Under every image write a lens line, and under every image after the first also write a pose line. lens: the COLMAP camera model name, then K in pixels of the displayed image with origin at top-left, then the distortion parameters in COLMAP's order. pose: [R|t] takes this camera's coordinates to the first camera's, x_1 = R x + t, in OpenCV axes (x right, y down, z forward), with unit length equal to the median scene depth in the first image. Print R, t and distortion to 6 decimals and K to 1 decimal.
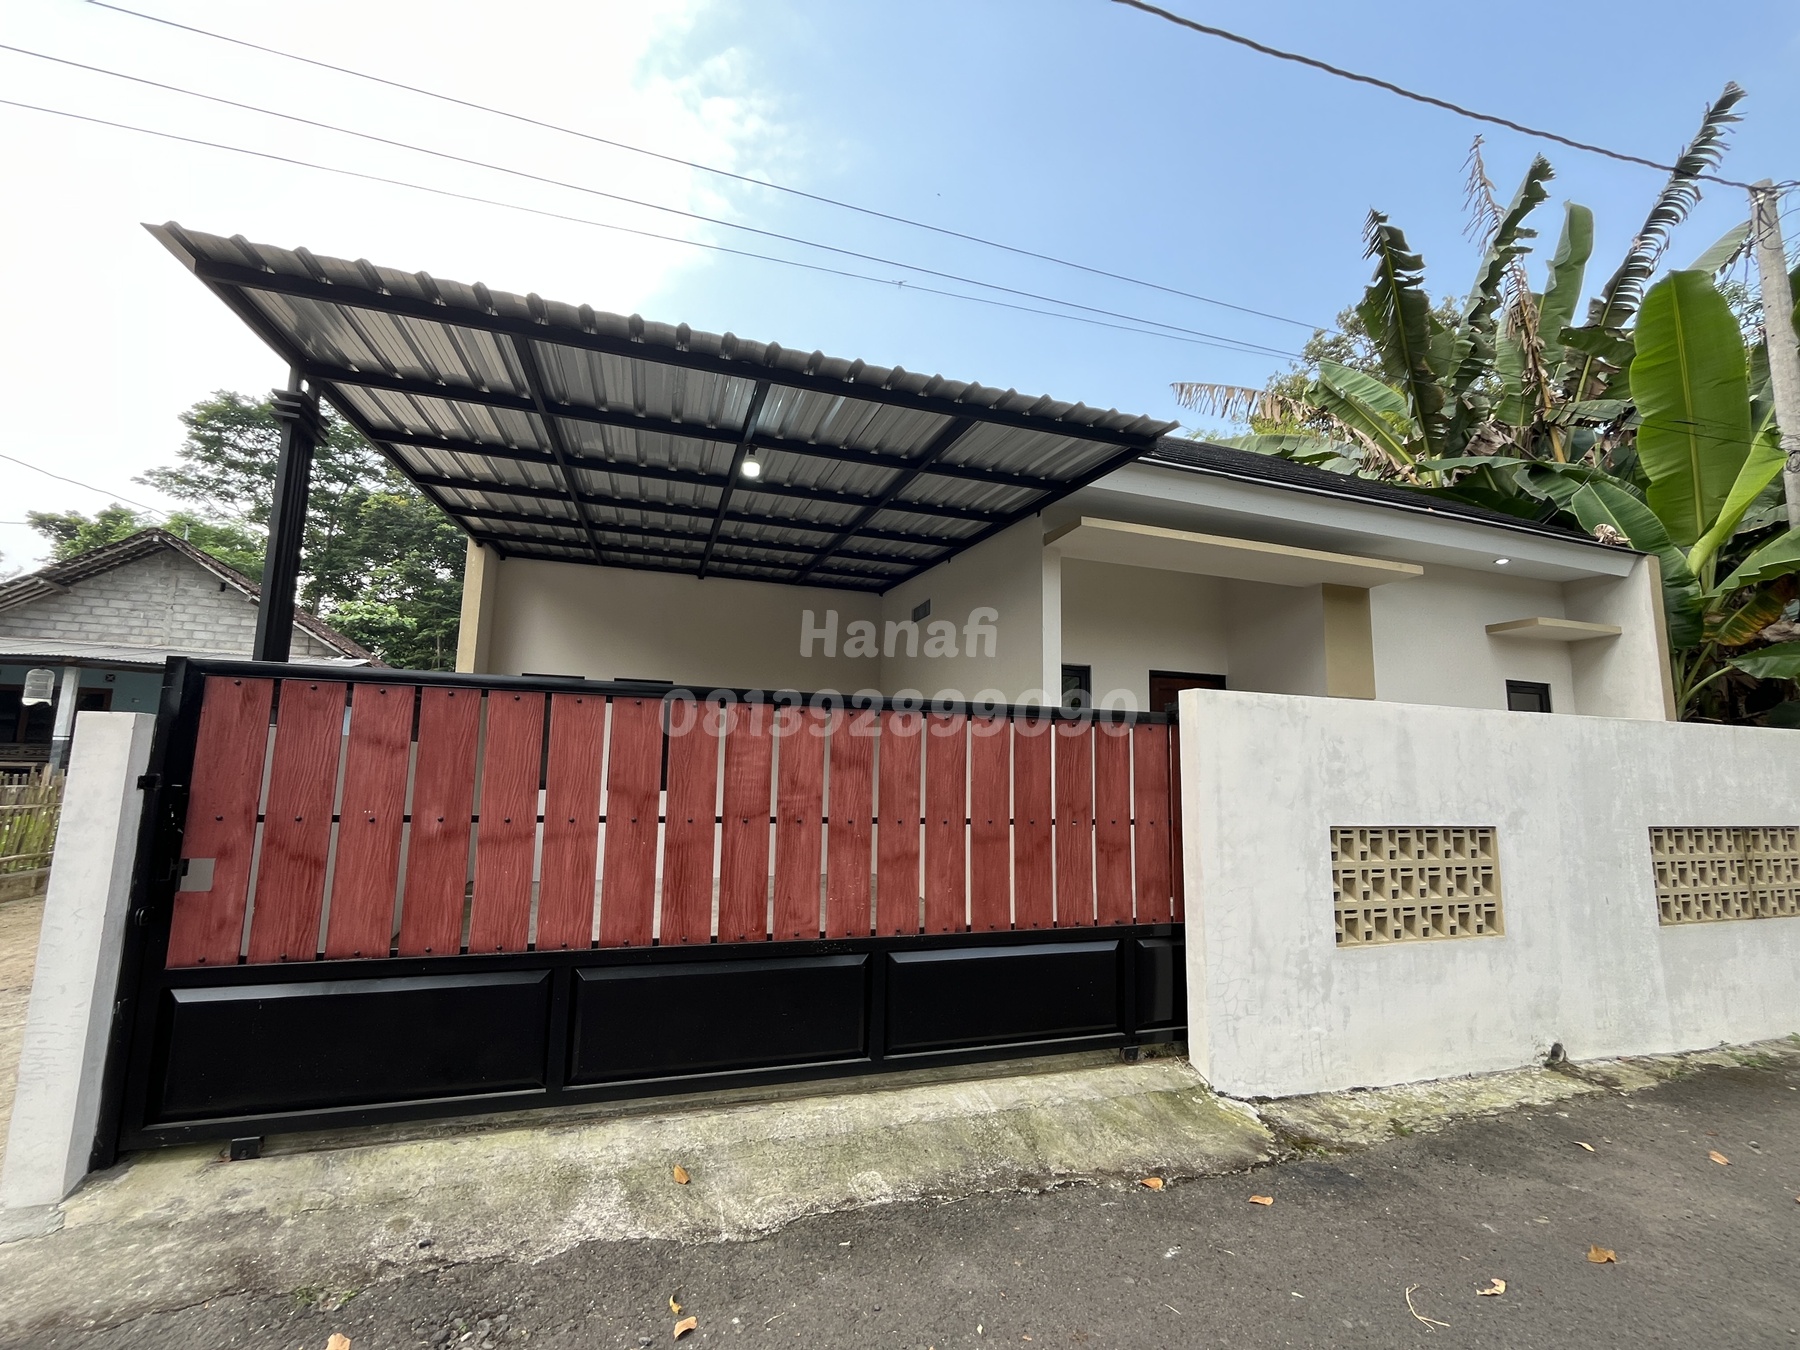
lens RADIAL K [[715.6, 0, 900.7], [0, 715.6, 712.7], [0, 0, 1]] dist [-0.001697, -0.000129]
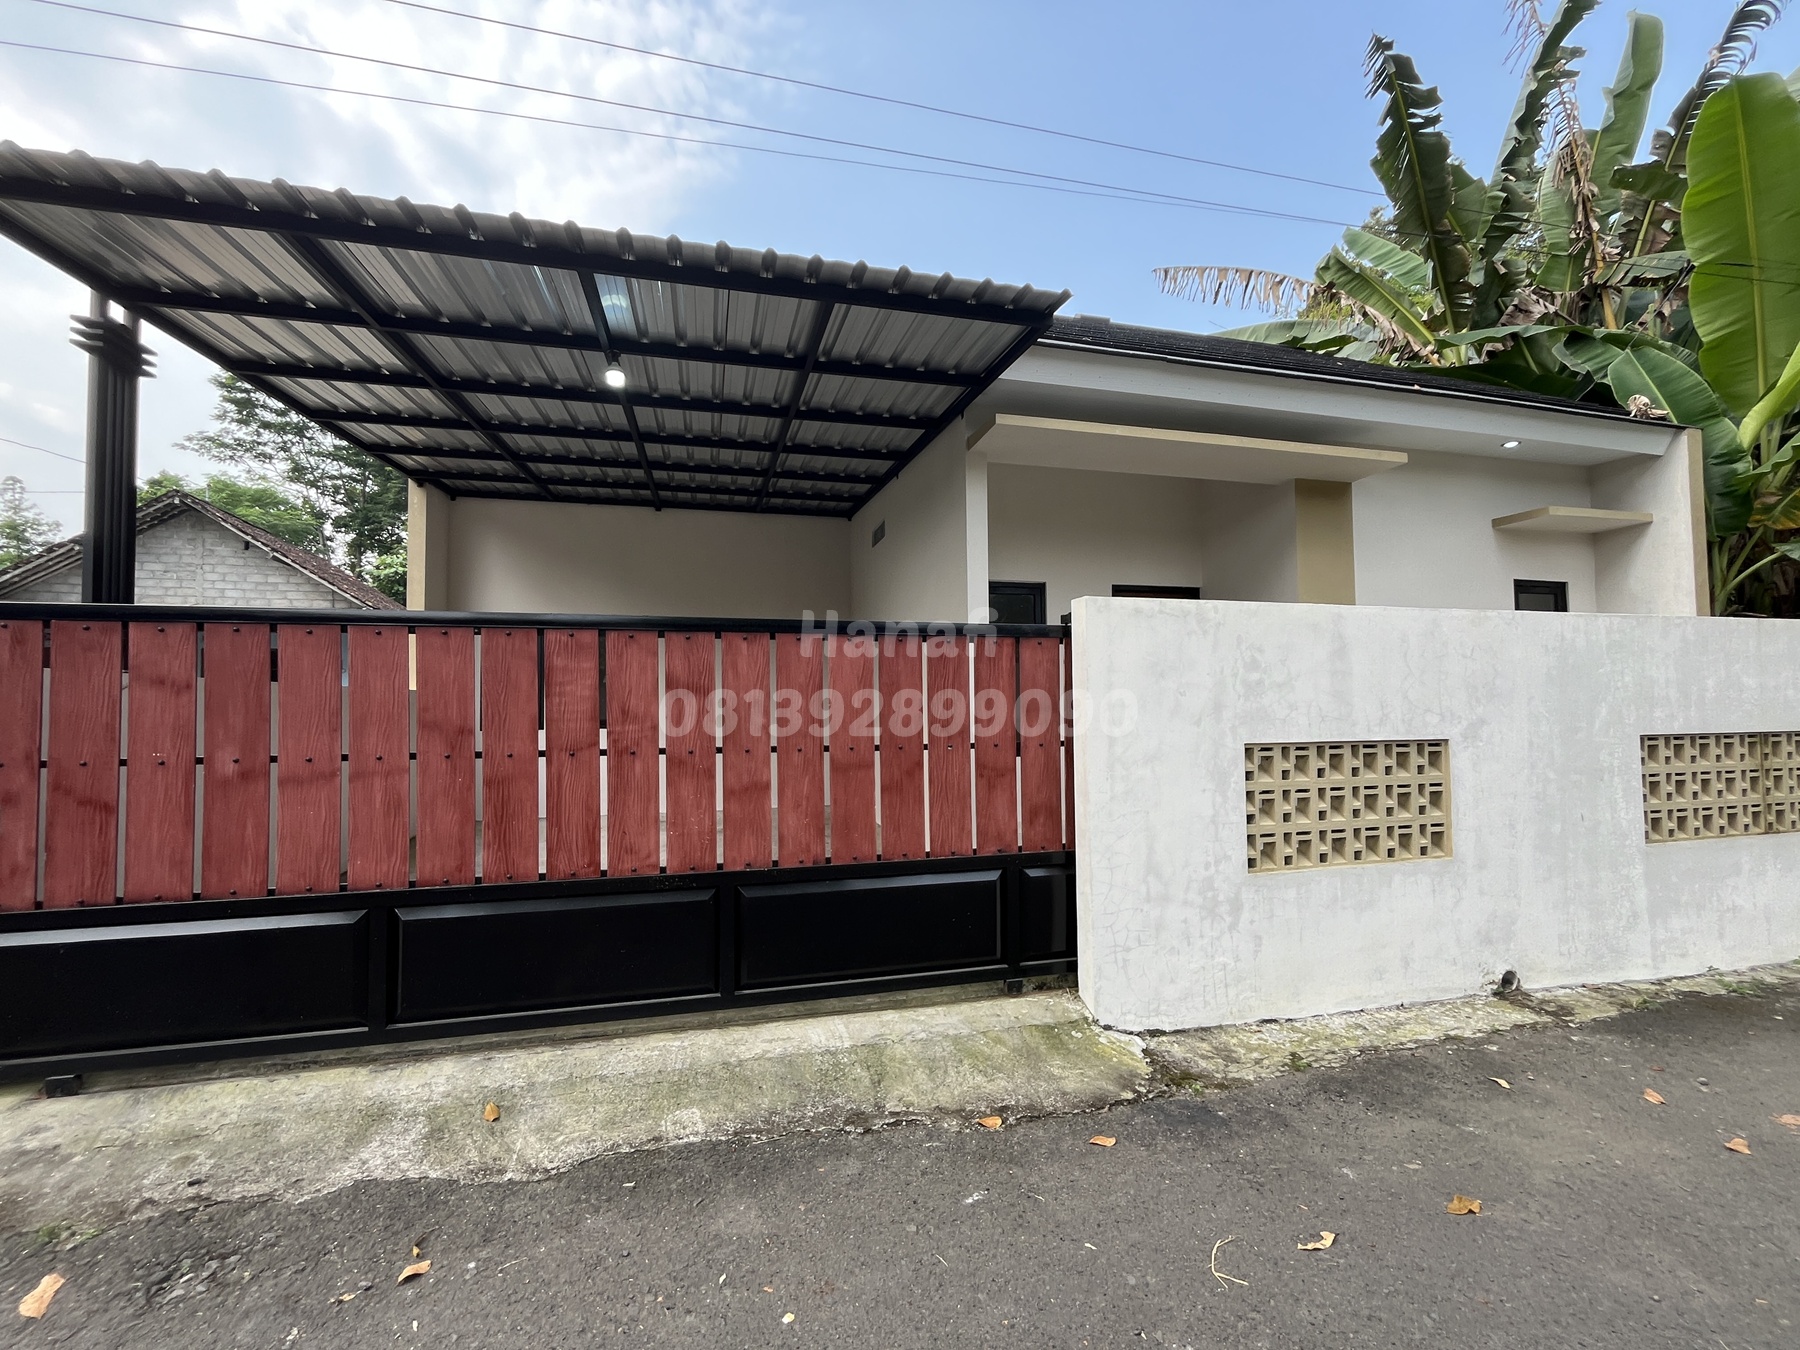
lens RADIAL K [[711.2, 0, 899.5], [0, 711.2, 708.7], [0, 0, 1]] dist [-0.002239, 0.000026]
pose [[0.997388, -0.030564, -0.065447, 0.231947], [0.036149, 0.995646, 0.085918, 0.021851], [0.062536, -0.088059, 0.994150, 0.080211]]
